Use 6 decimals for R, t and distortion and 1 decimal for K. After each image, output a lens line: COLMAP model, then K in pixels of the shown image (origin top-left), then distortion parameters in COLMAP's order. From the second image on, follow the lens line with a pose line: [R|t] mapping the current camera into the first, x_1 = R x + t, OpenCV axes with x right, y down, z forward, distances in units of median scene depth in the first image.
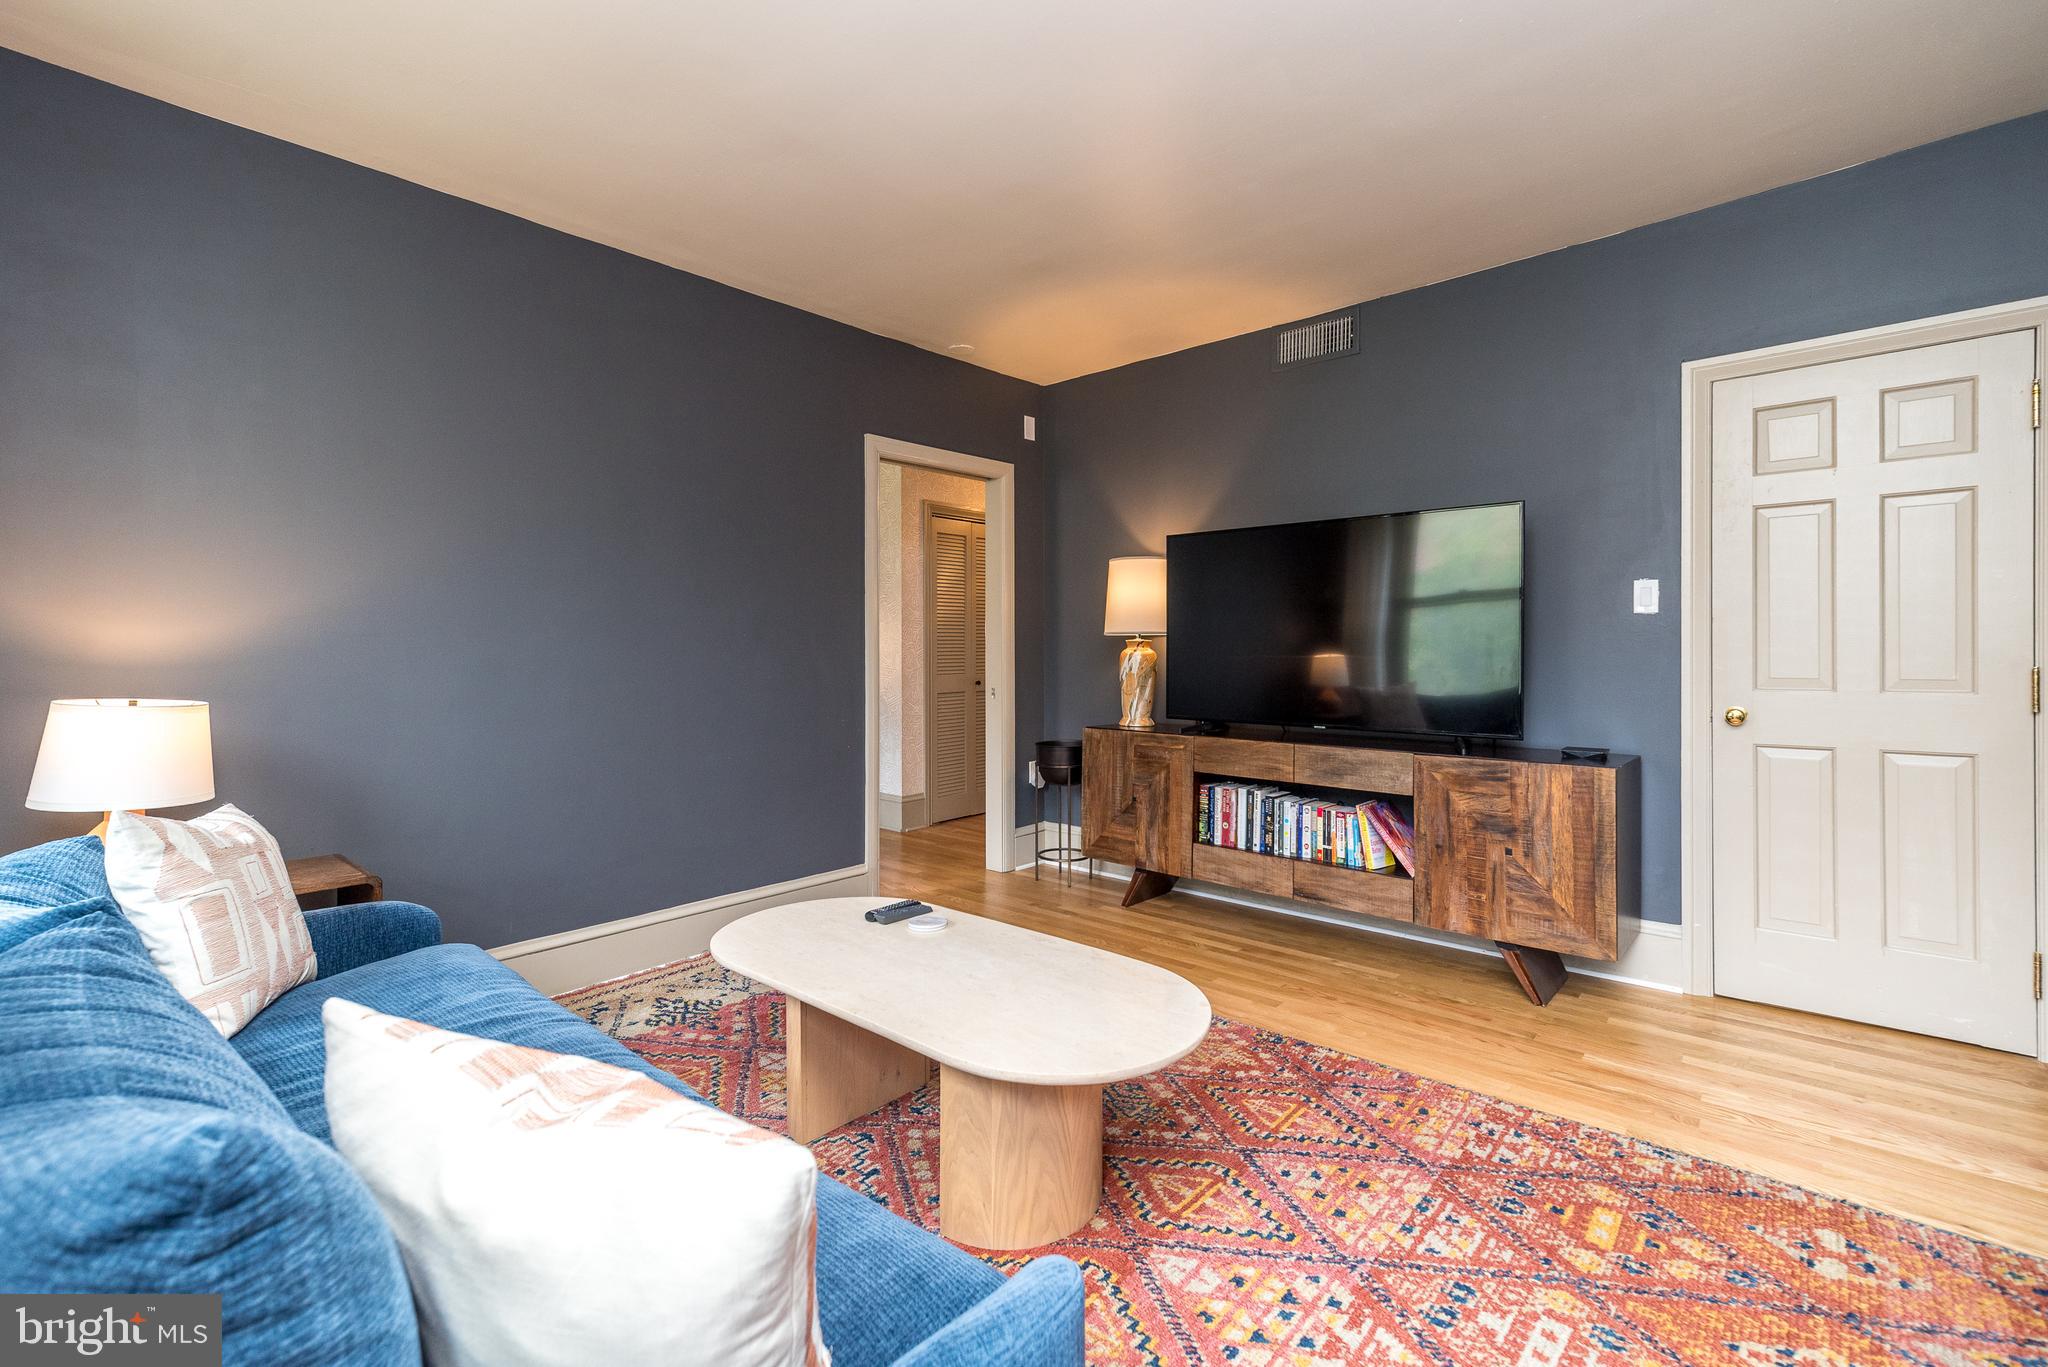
lens RADIAL K [[902.5, 0, 1023.3], [0, 902.5, 669.5], [0, 0, 1]] dist [0.006972, -0.000372]
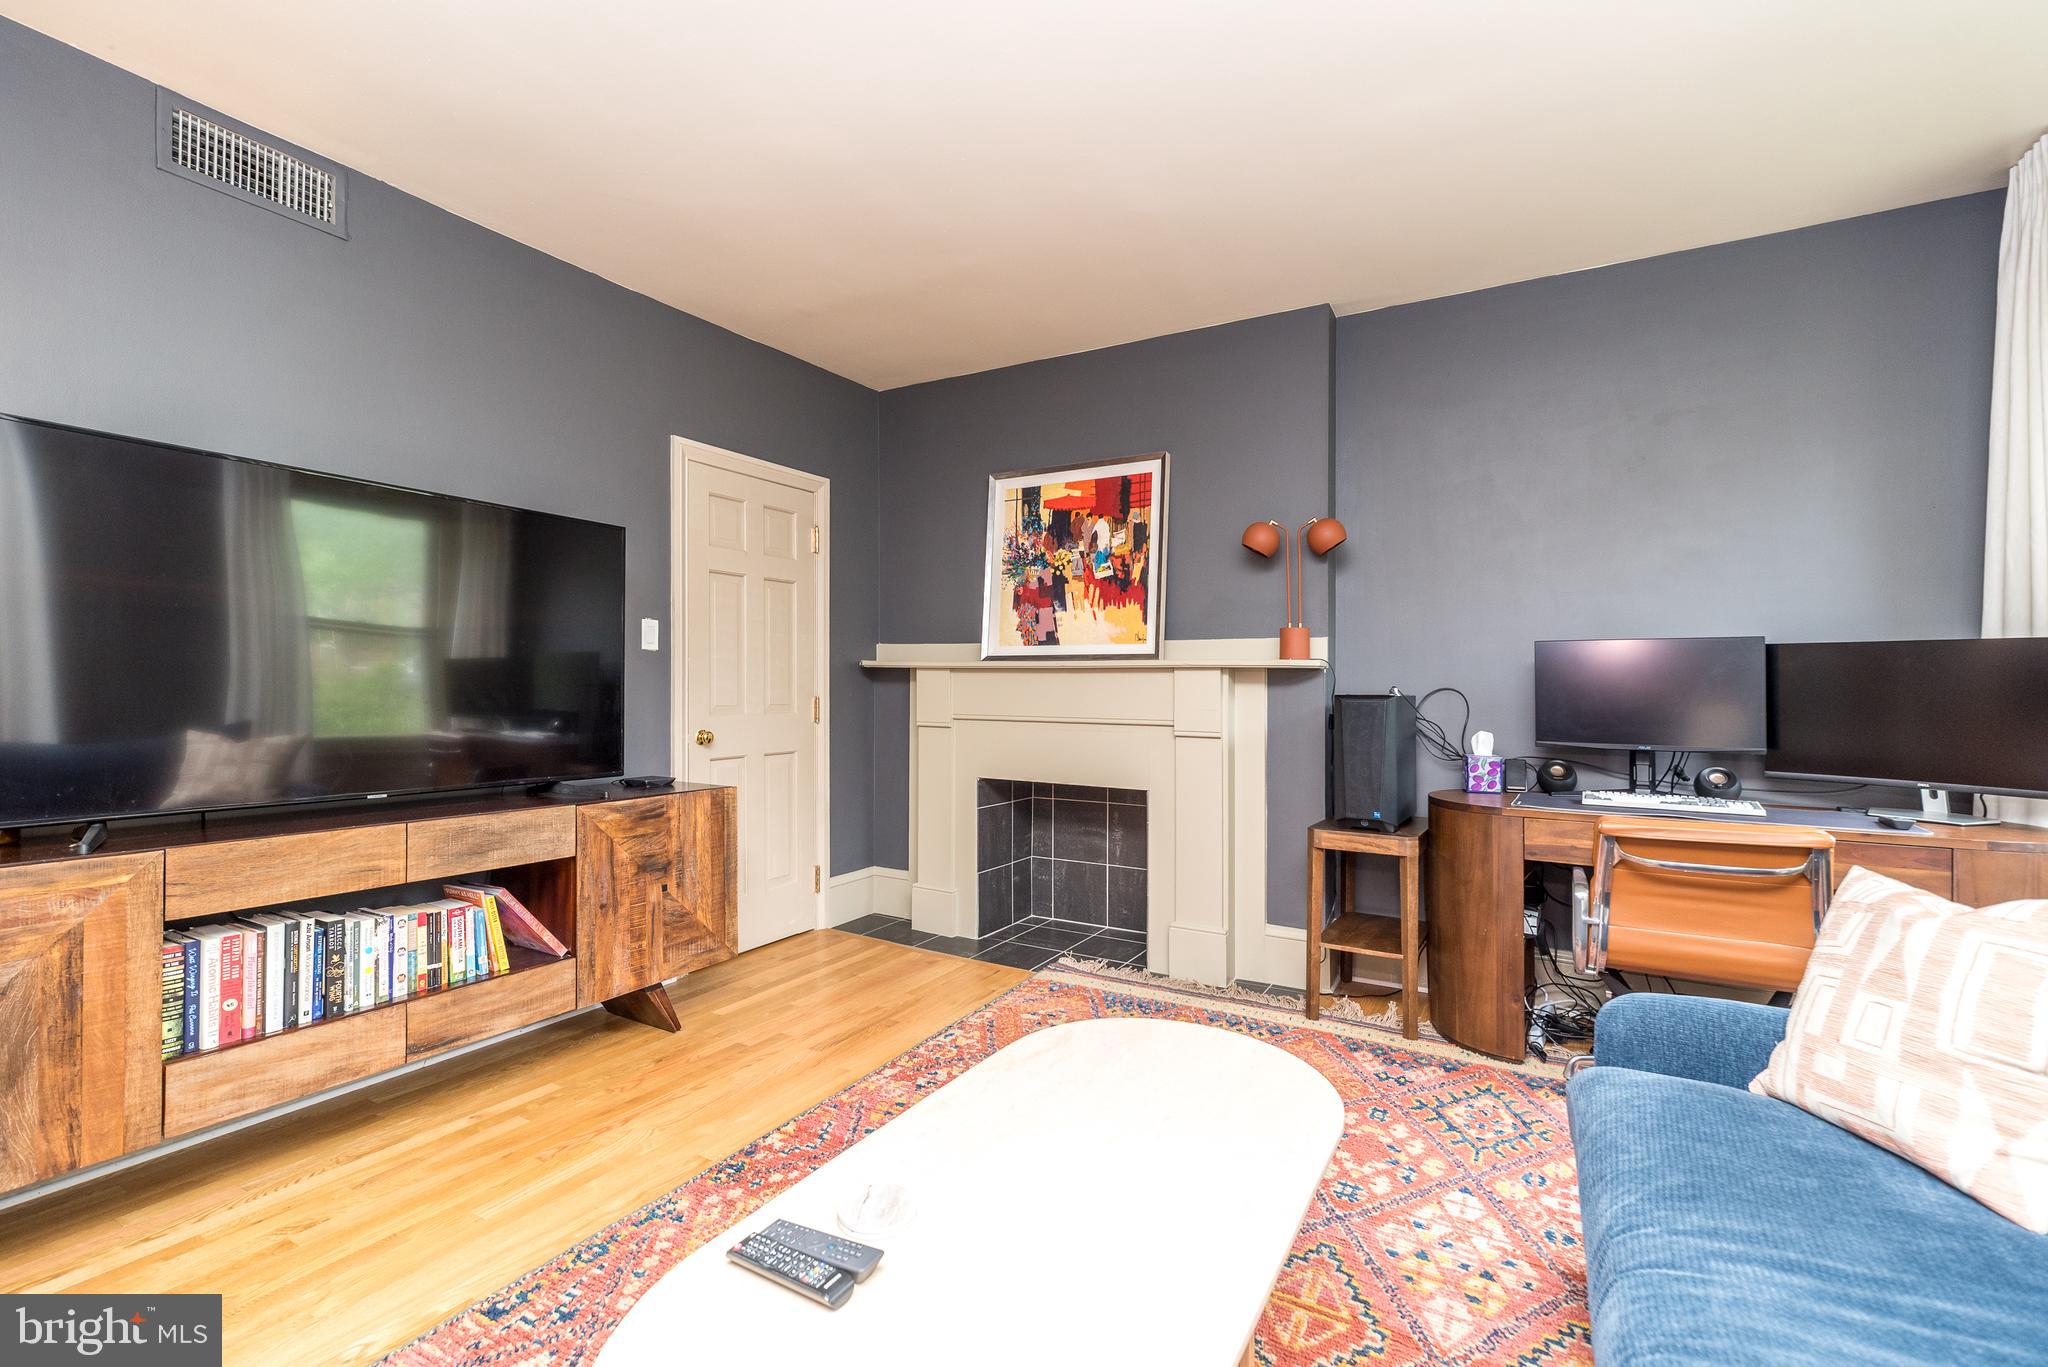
lens RADIAL K [[895.3, 0, 1024.2], [0, 895.3, 708.4], [0, 0, 1]] dist [0.008575, -0.000300]
pose [[-0.202821, -0.019152, 0.979029, -0.509123], [0.015307, 0.999625, 0.022726, -0.008661], [-0.979096, 0.019595, -0.202451, 0.851116]]
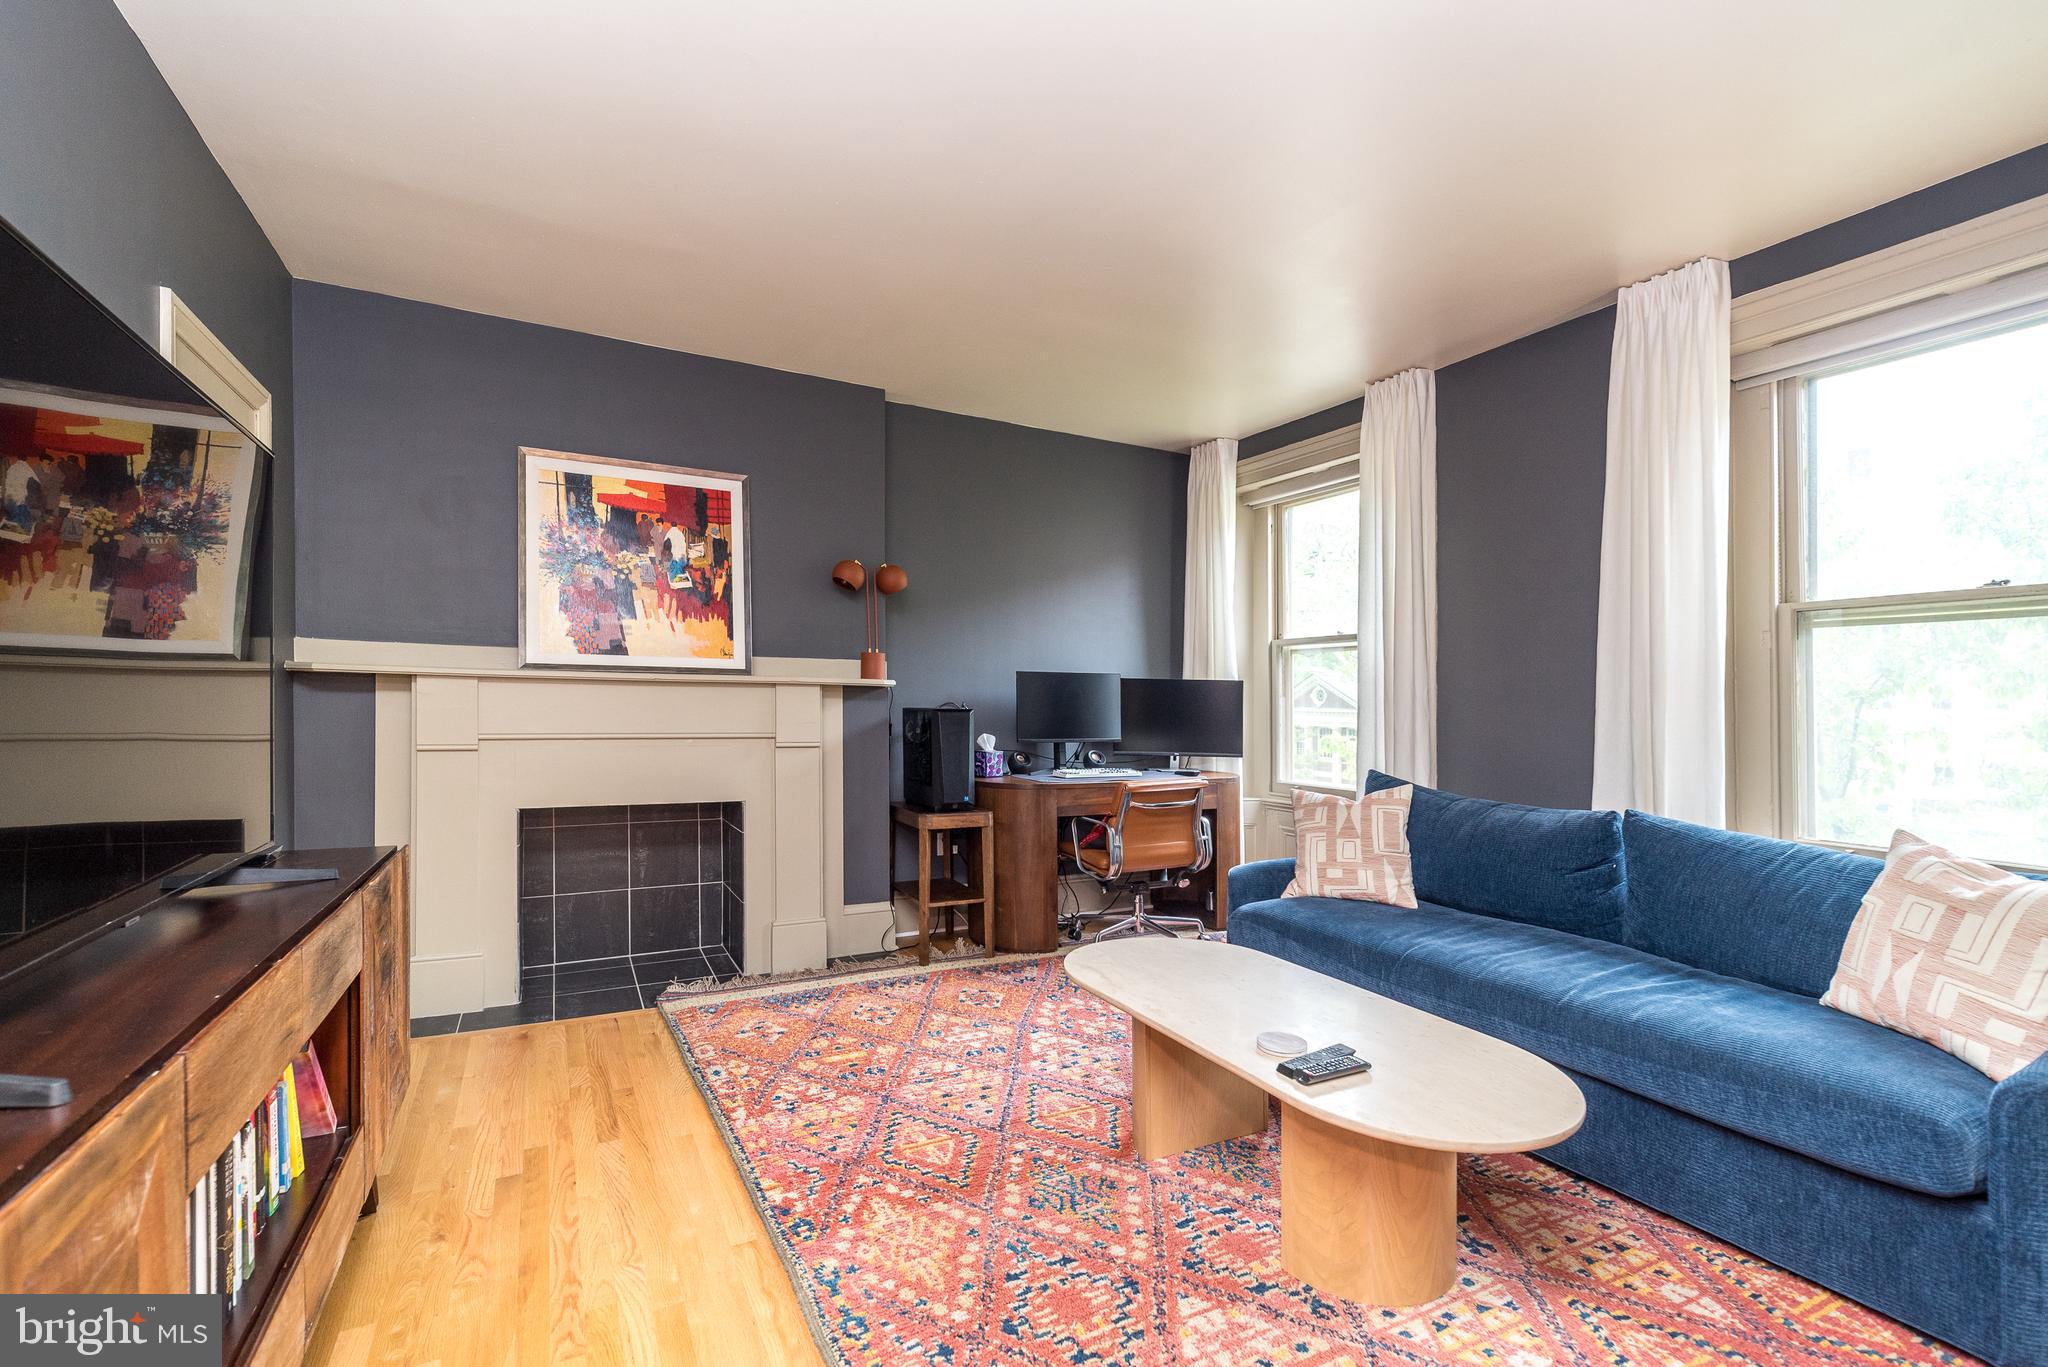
lens RADIAL K [[895.3, 0, 1024.2], [0, 895.3, 708.4], [0, 0, 1]] dist [0.008575, -0.000300]
pose [[-0.937170, -0.009800, 0.348734, -0.136877], [-0.000648, 0.999653, 0.026350, -0.032389], [-0.348872, 0.024469, -0.936851, 1.525927]]
